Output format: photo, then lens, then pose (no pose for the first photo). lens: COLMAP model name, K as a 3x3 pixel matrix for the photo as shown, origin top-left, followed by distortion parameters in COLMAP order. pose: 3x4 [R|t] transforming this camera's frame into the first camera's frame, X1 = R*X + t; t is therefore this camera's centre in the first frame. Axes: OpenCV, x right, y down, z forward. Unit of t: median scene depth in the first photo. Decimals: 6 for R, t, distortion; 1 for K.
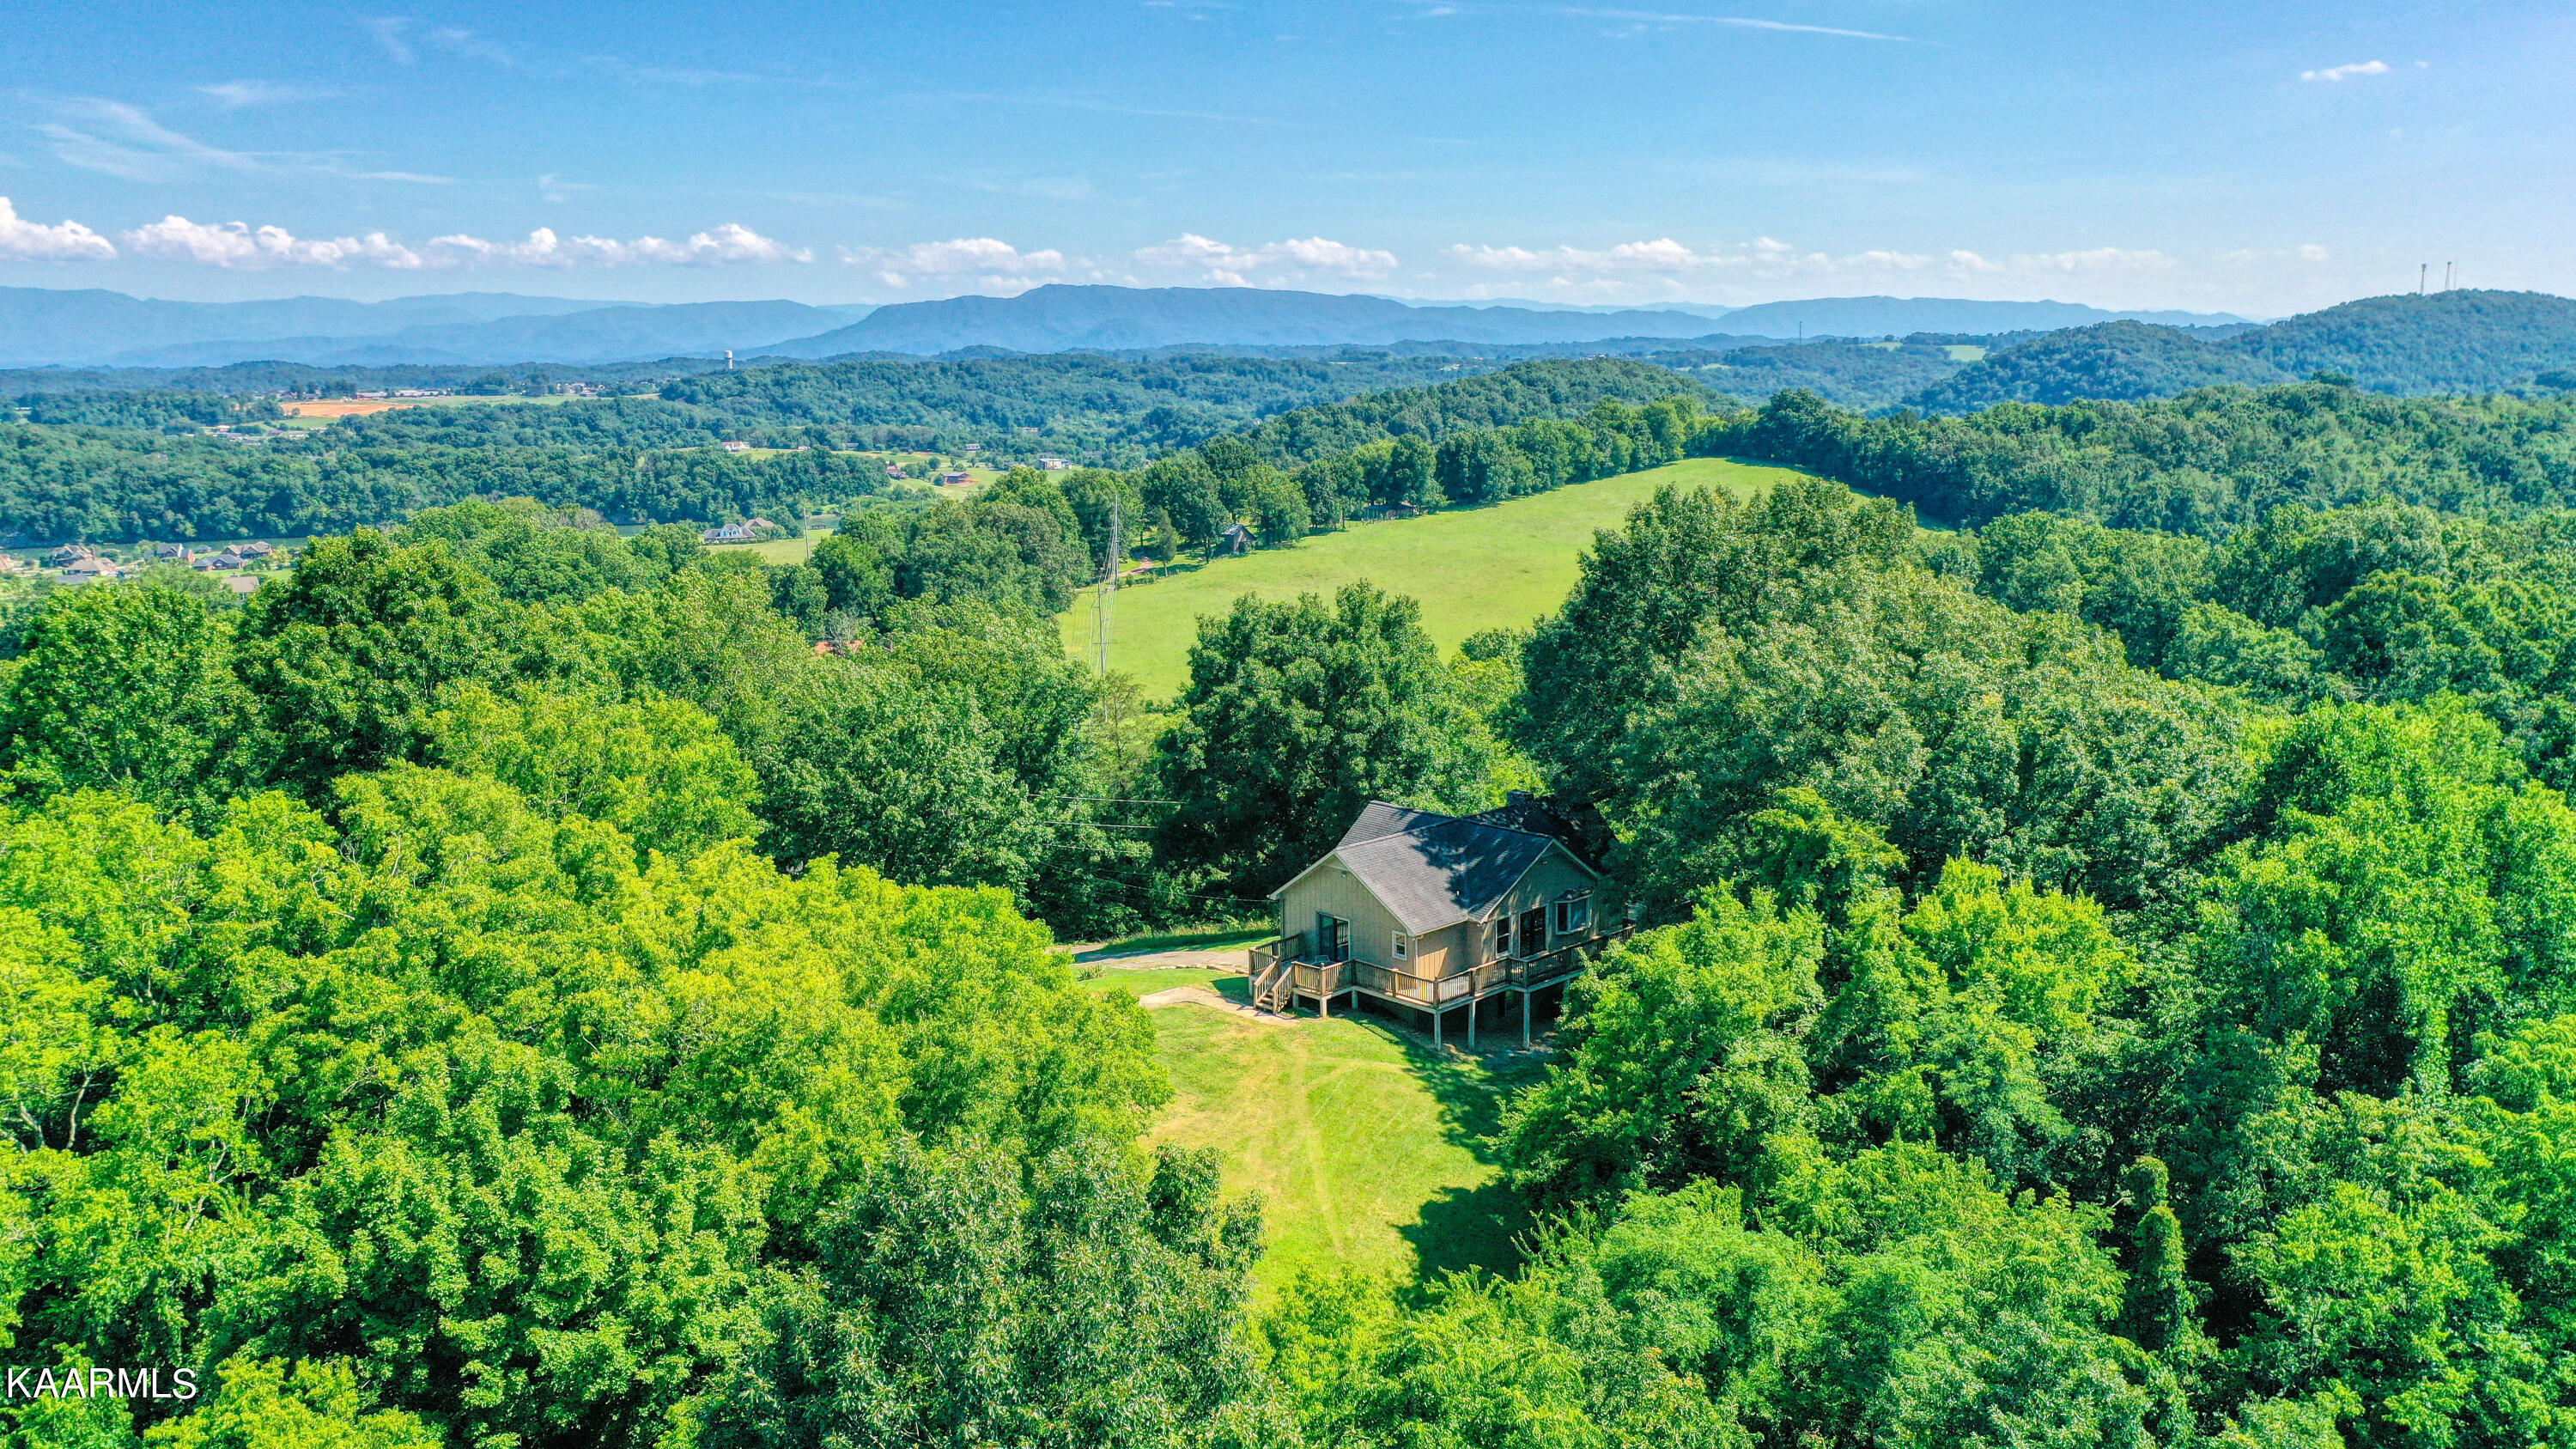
lens RADIAL K [[2098.2, 0, 1286.2], [0, 2098.2, 722.5], [0, 0, 1]] dist [0.000793, 0.000720]
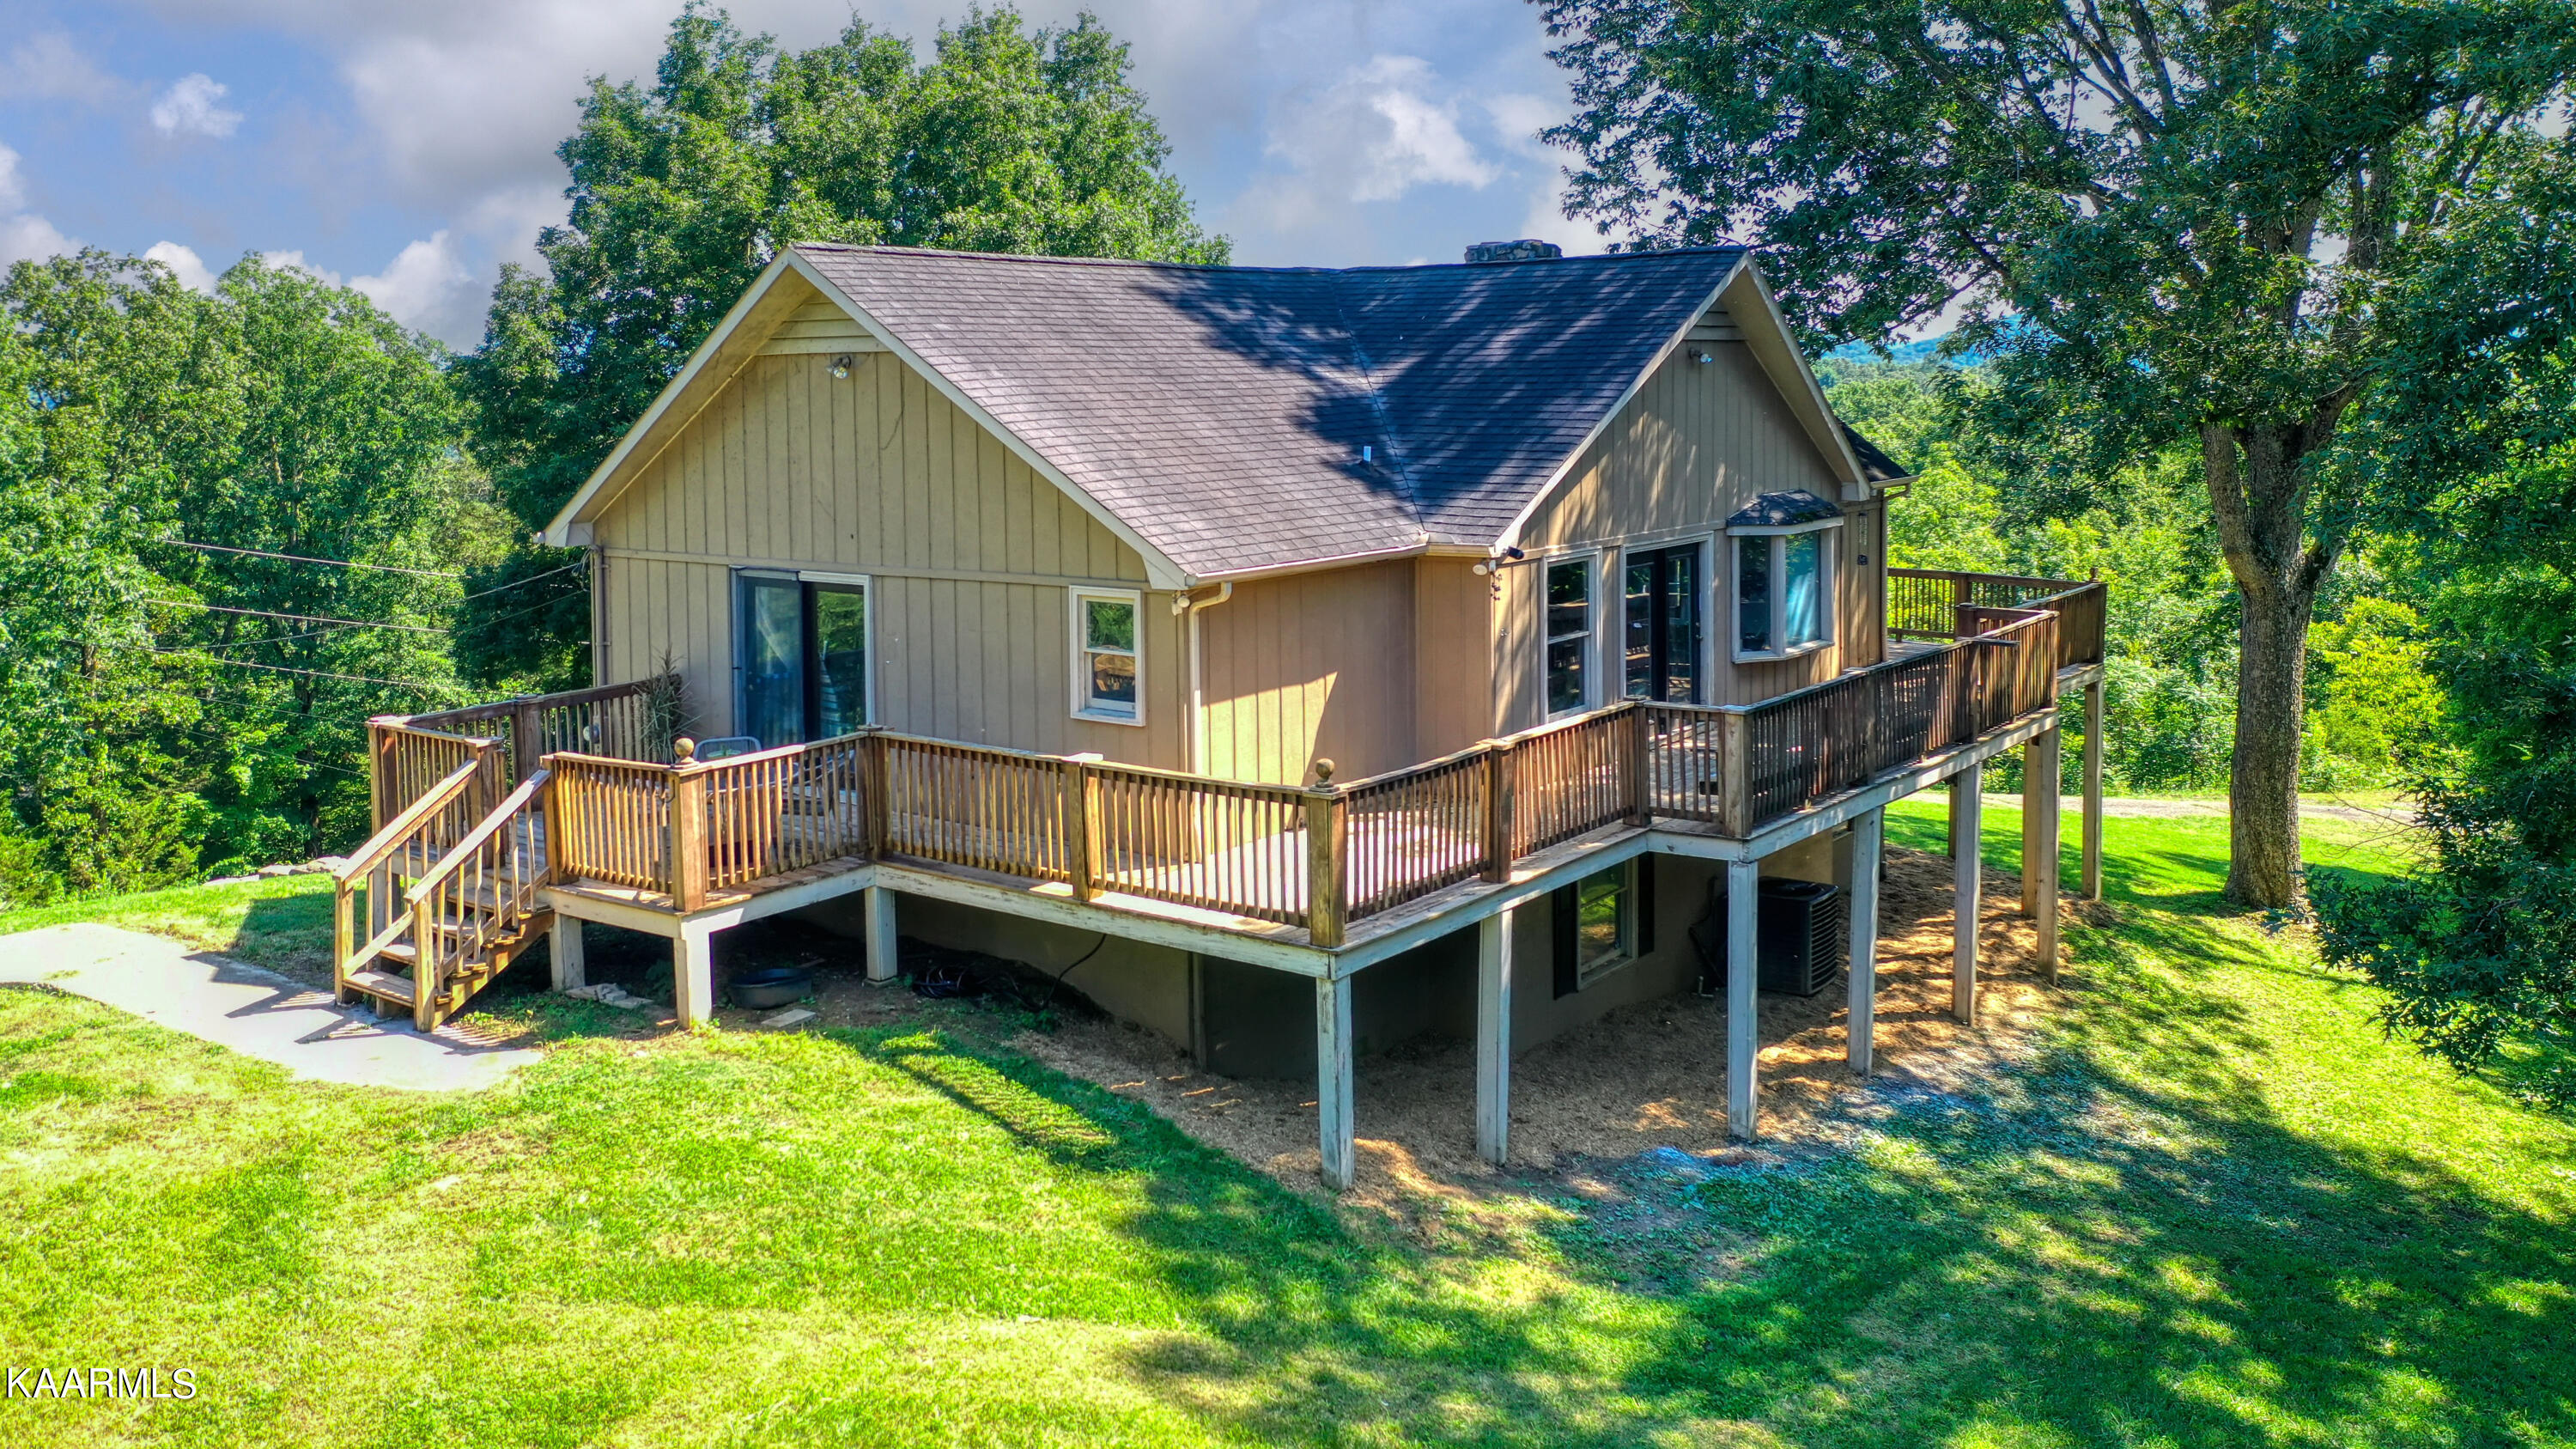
lens RADIAL K [[2098.2, 0, 1291.3], [0, 2098.2, 724.3], [0, 0, 1]] dist [0.000793, 0.000720]
pose [[0.989415, -0.020414, 0.143673, 0.043492], [0.023379, 0.999546, -0.018983, 0.117936], [-0.143221, 0.022141, 0.989443, 0.807803]]
